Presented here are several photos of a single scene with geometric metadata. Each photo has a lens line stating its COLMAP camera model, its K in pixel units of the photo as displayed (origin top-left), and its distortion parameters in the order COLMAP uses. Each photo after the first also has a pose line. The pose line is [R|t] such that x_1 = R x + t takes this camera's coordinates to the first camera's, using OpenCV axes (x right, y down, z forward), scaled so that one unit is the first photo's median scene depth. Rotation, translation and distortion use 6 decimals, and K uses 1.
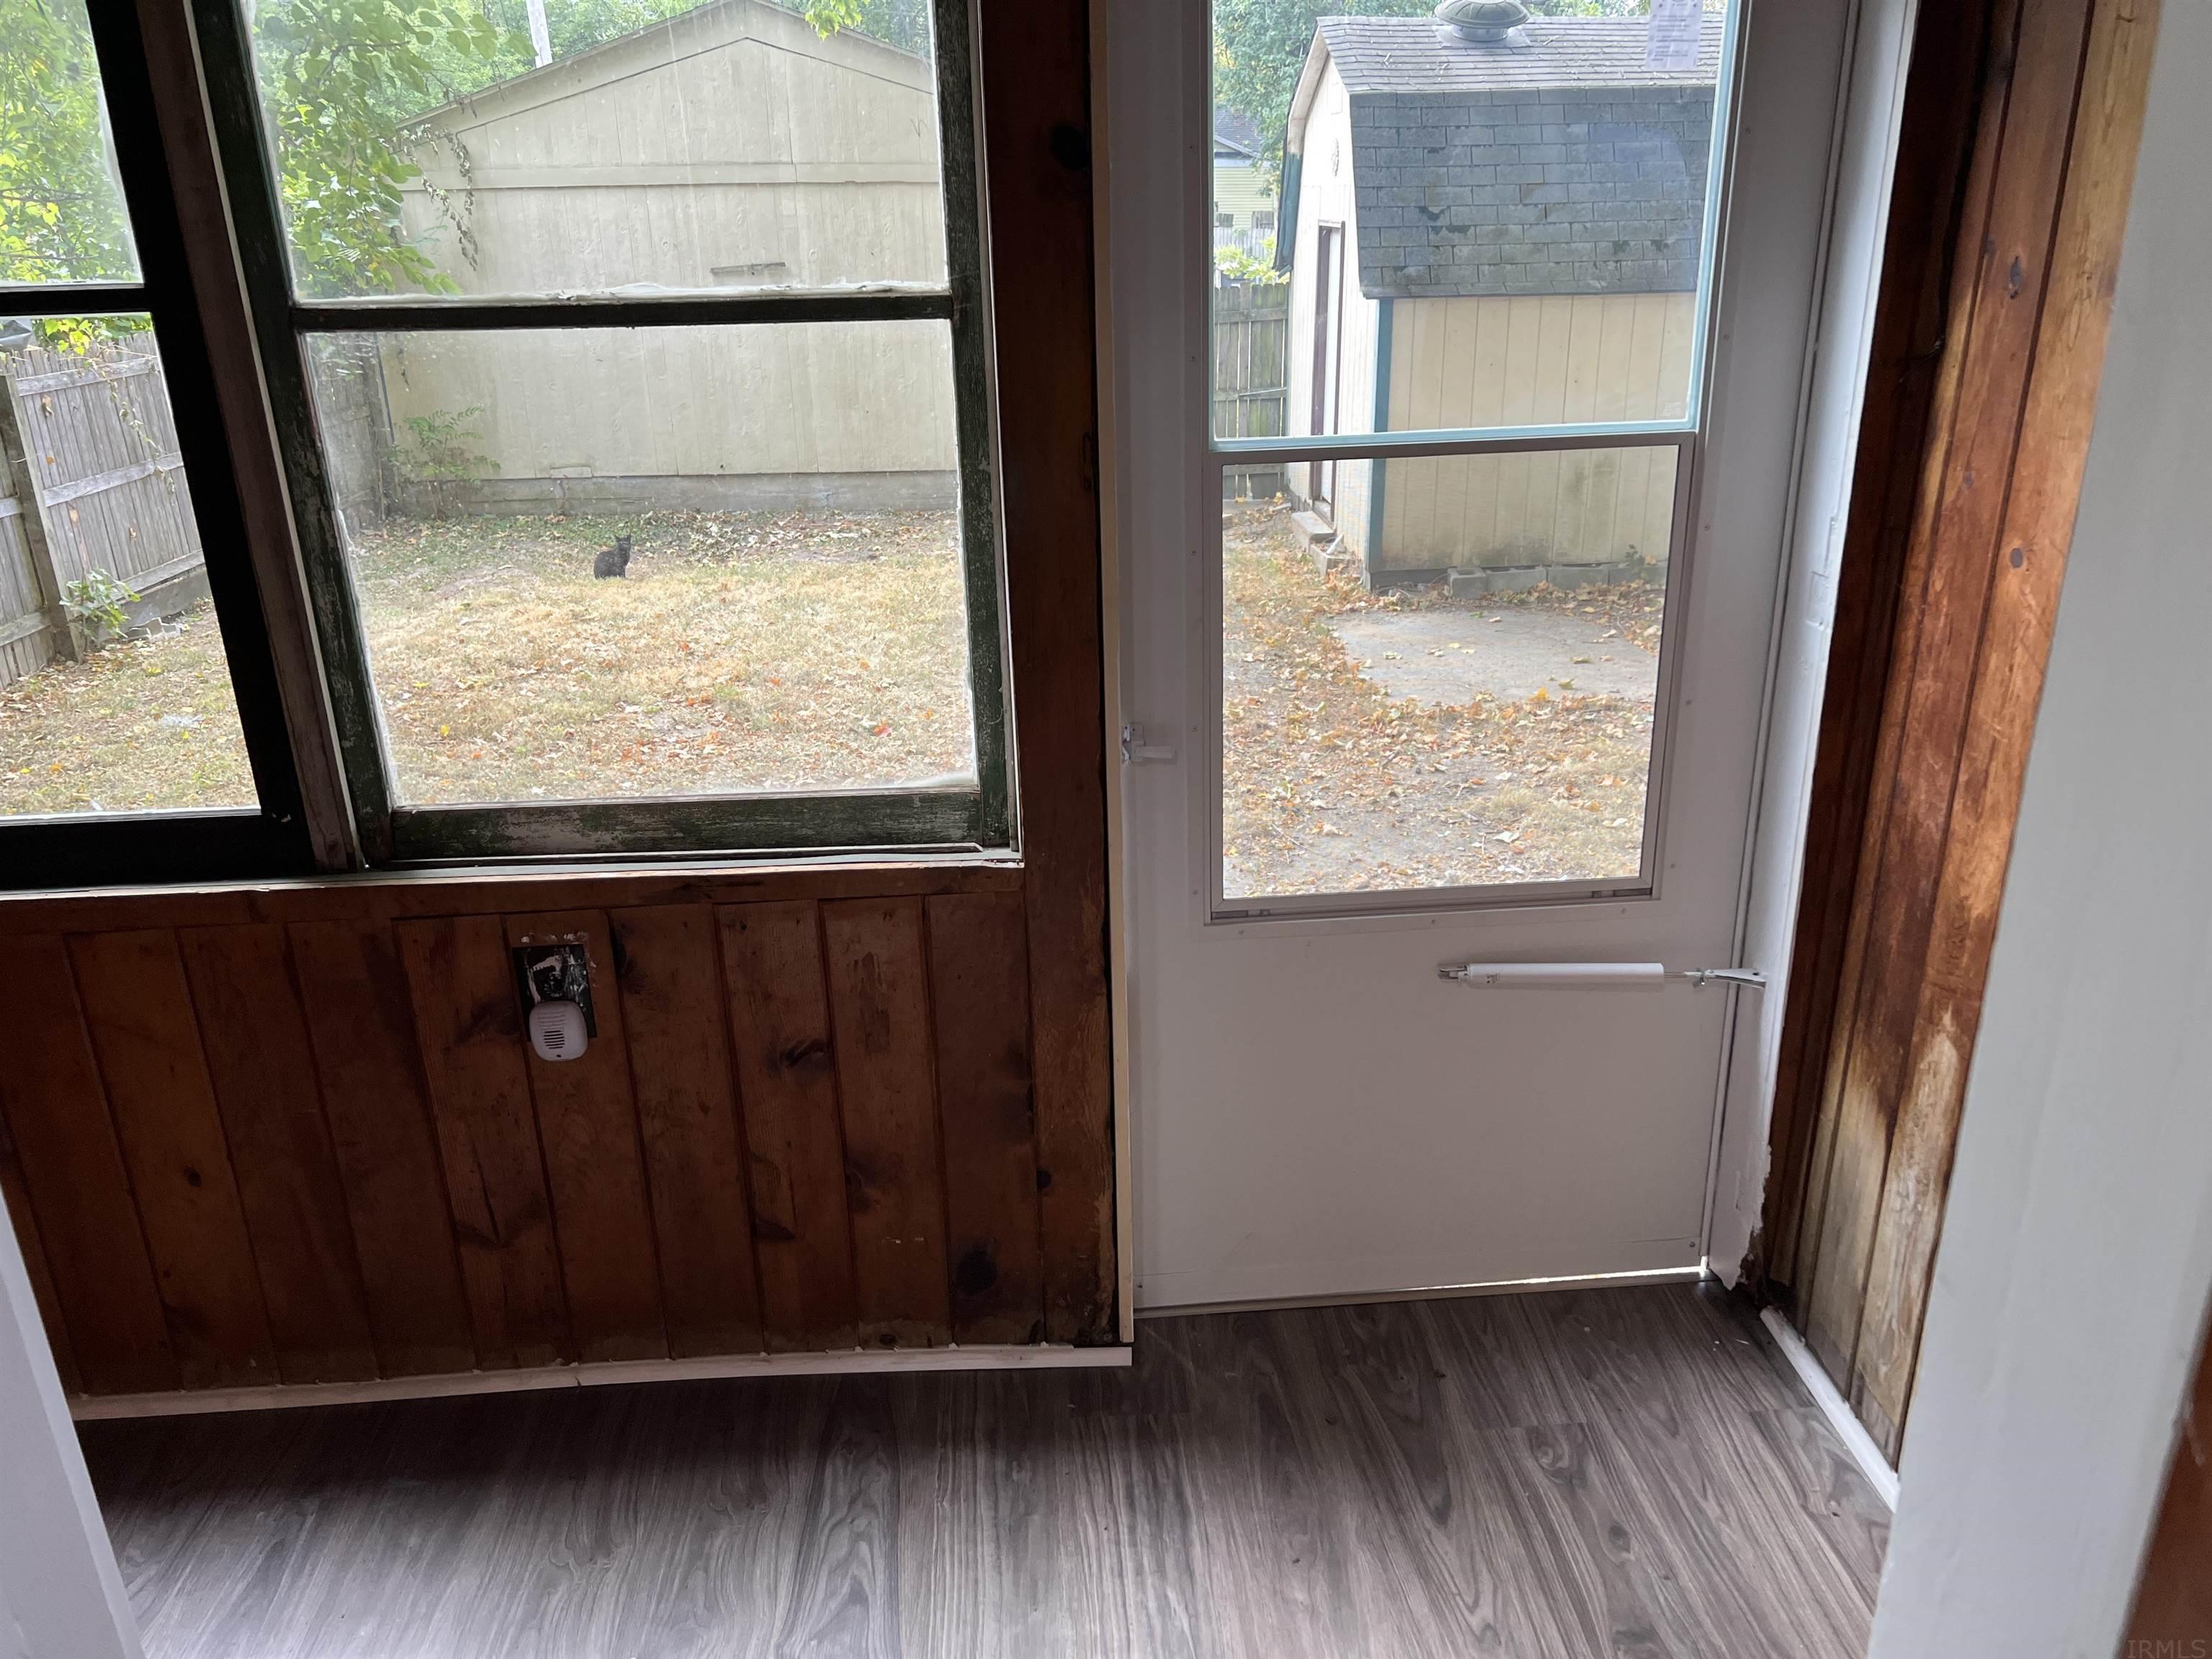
lens RADIAL K [[1666.8, 0, 1099.0], [0, 1666.8, 838.9], [0, 0, 1]] dist [0.056244, -0.054959]
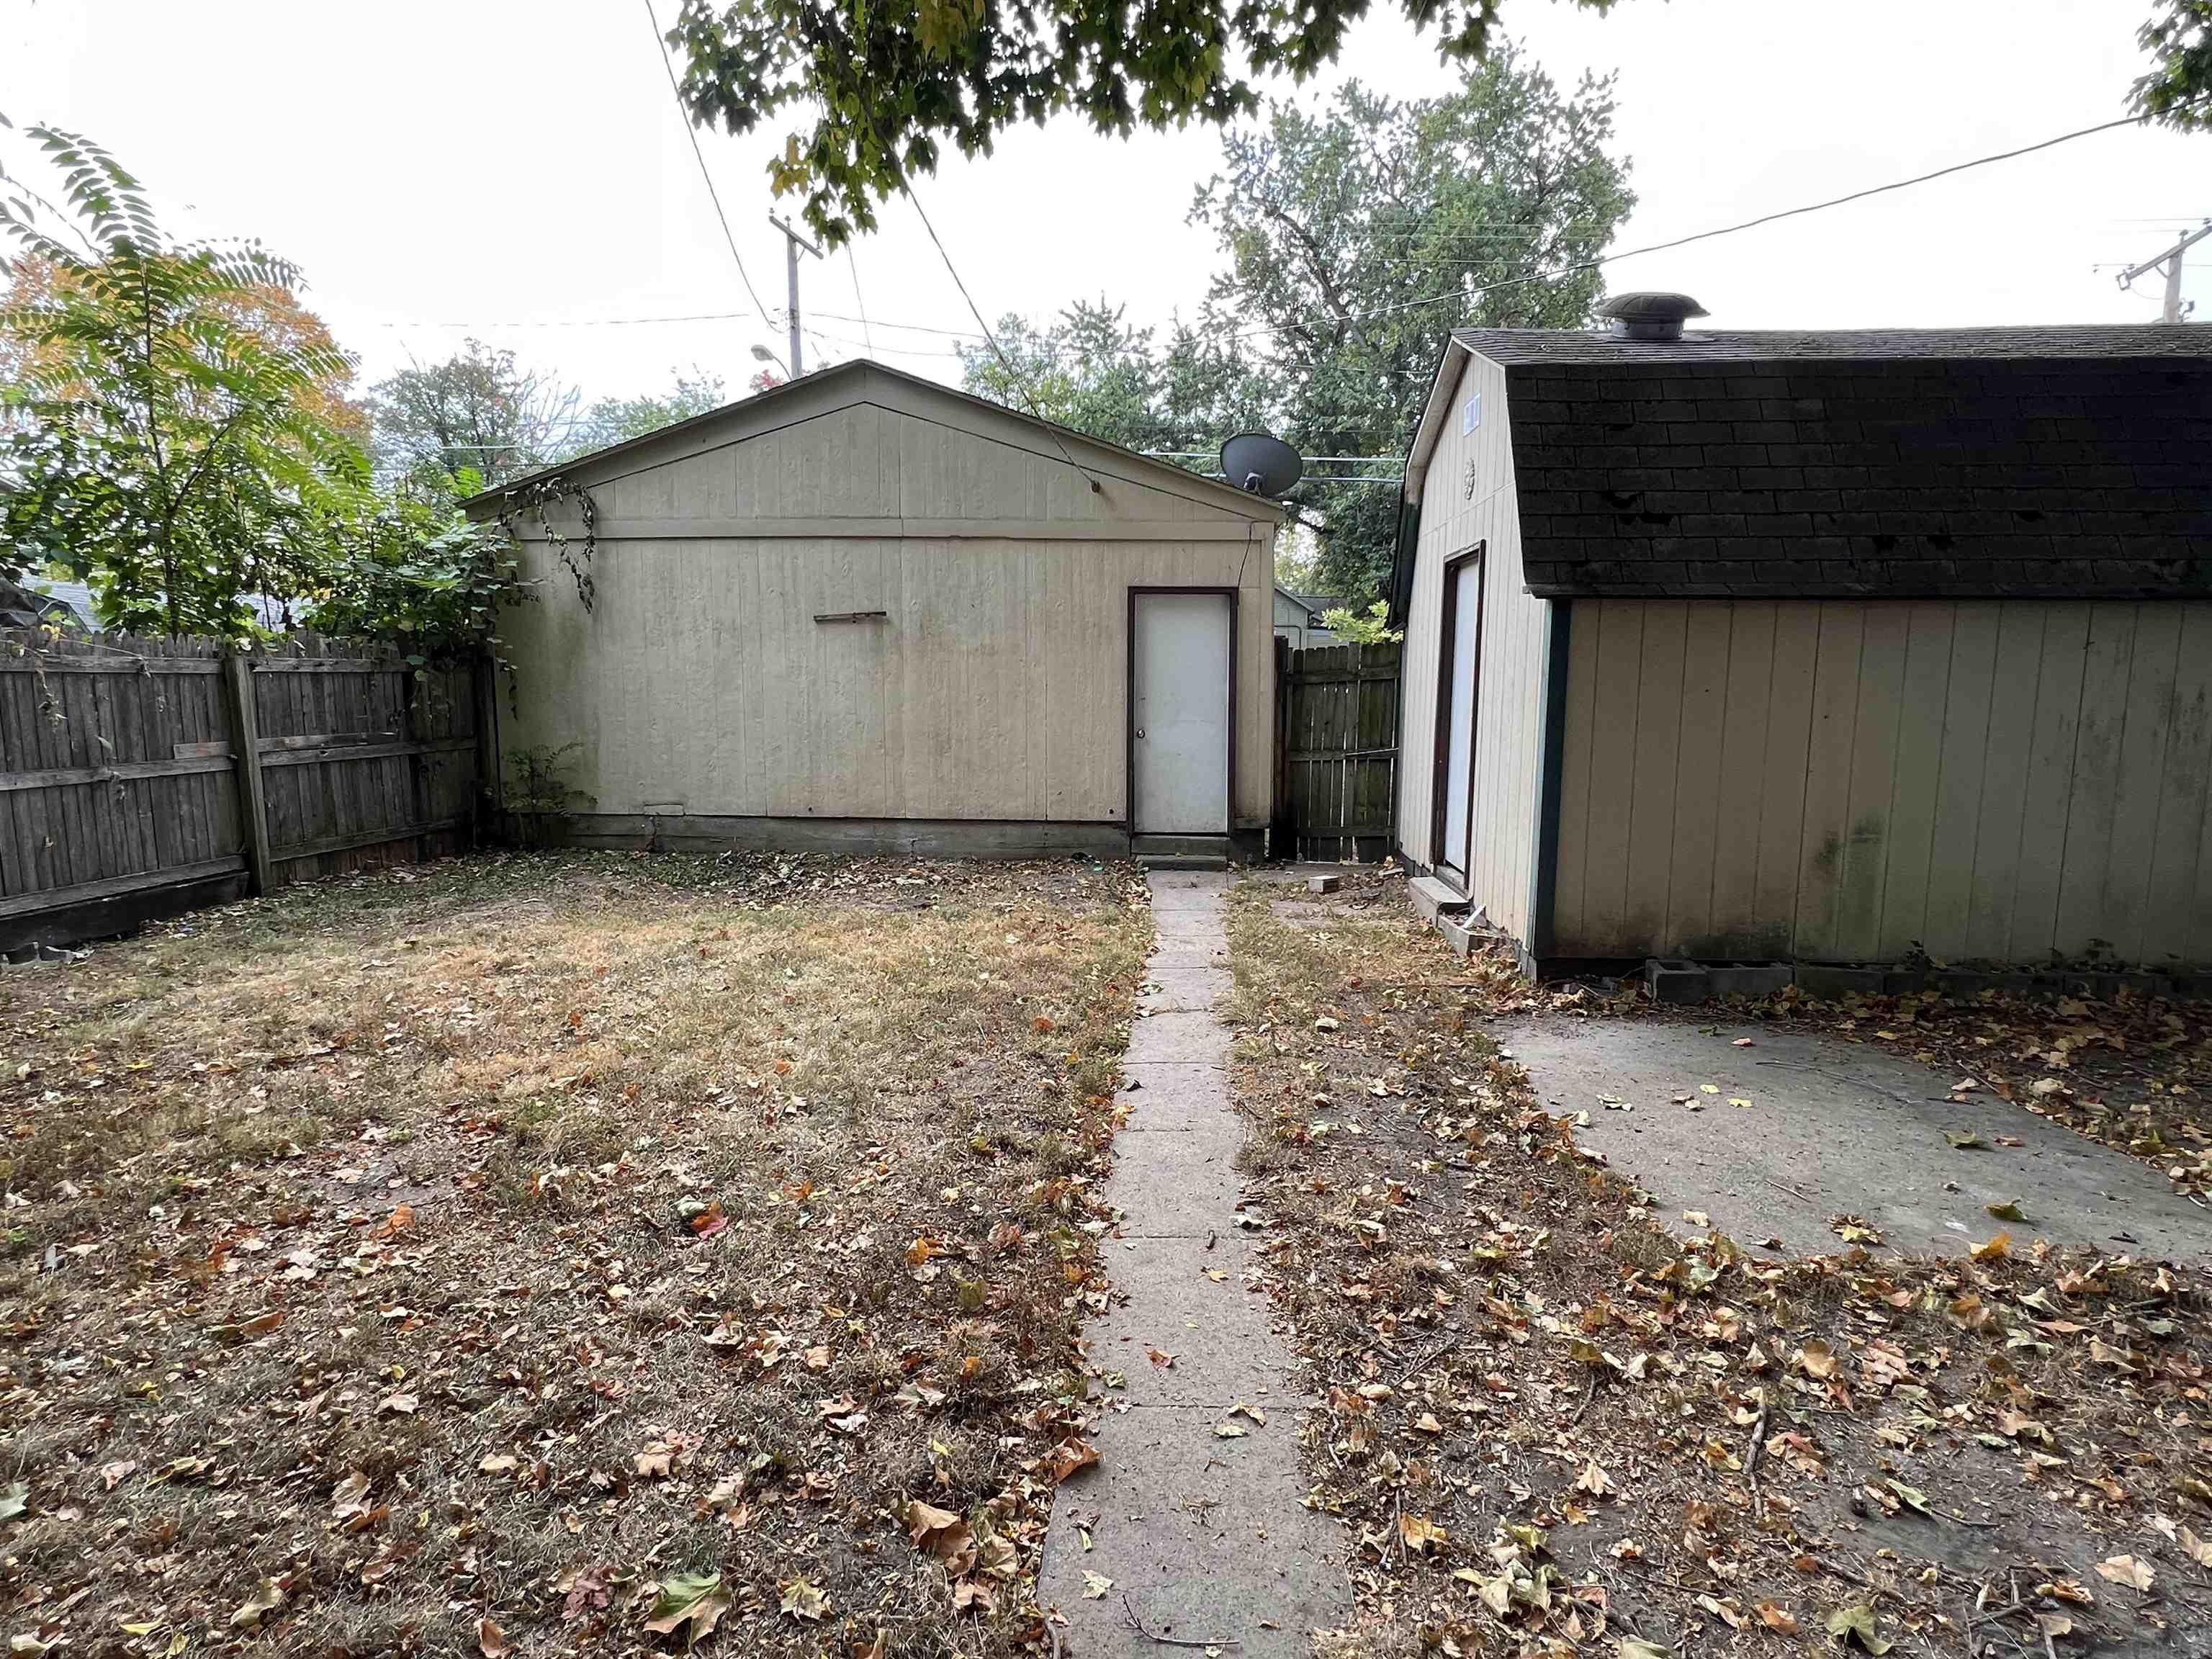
lens RADIAL K [[1156.0, 0, 1110.6], [0, 1156.0, 827.9], [0, 0, 1]] dist [-0.003824, -0.001377]
pose [[0.994021, 0.038662, -0.102116, 0.026464], [-0.061521, 0.970947, -0.231251, -0.089180], [0.090208, 0.236150, 0.967520, 0.494503]]
